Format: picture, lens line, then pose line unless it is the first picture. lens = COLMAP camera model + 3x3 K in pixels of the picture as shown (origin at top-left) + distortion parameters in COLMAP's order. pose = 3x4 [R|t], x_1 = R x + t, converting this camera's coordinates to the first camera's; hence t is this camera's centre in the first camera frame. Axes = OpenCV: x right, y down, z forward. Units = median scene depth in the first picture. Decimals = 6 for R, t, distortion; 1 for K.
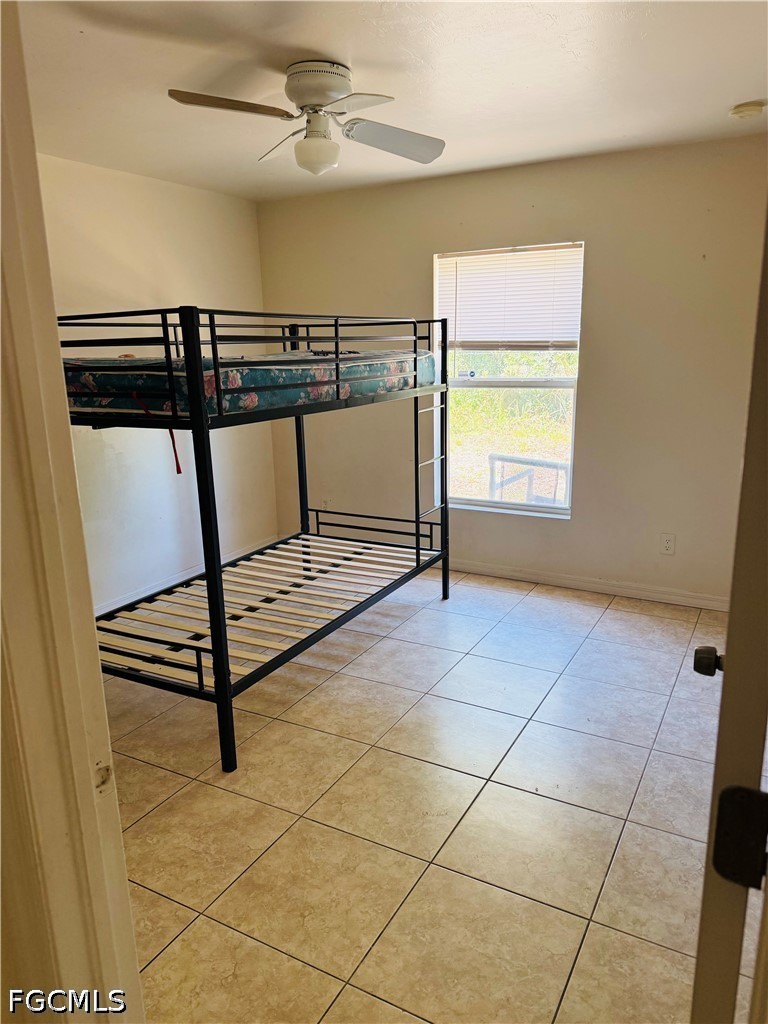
lens RADIAL K [[718.3, 0, 386.4], [0, 718.3, 515.5], [0, 0, 1]] dist [0.045192, -0.074693]
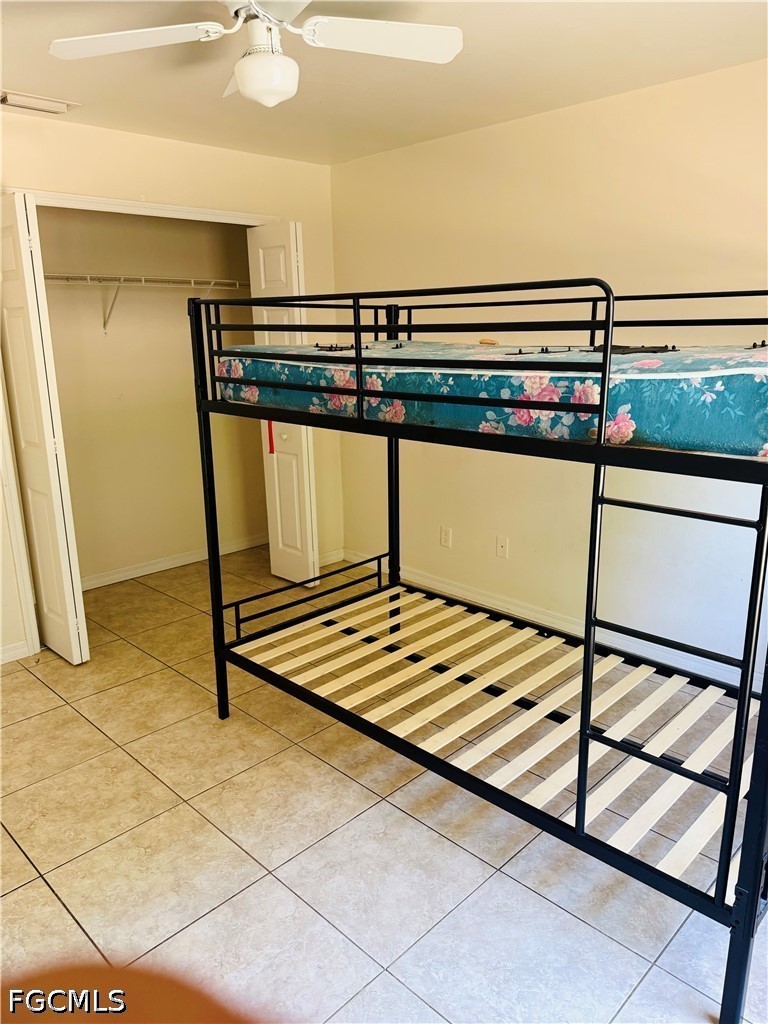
lens RADIAL K [[718.3, 0, 386.4], [0, 718.3, 515.5], [0, 0, 1]] dist [0.045192, -0.074693]
pose [[-0.267643, 0.265287, -0.926277, 0.627657], [-0.213680, 0.921068, 0.325537, -0.330816], [0.939526, 0.285054, -0.189831, 1.287736]]
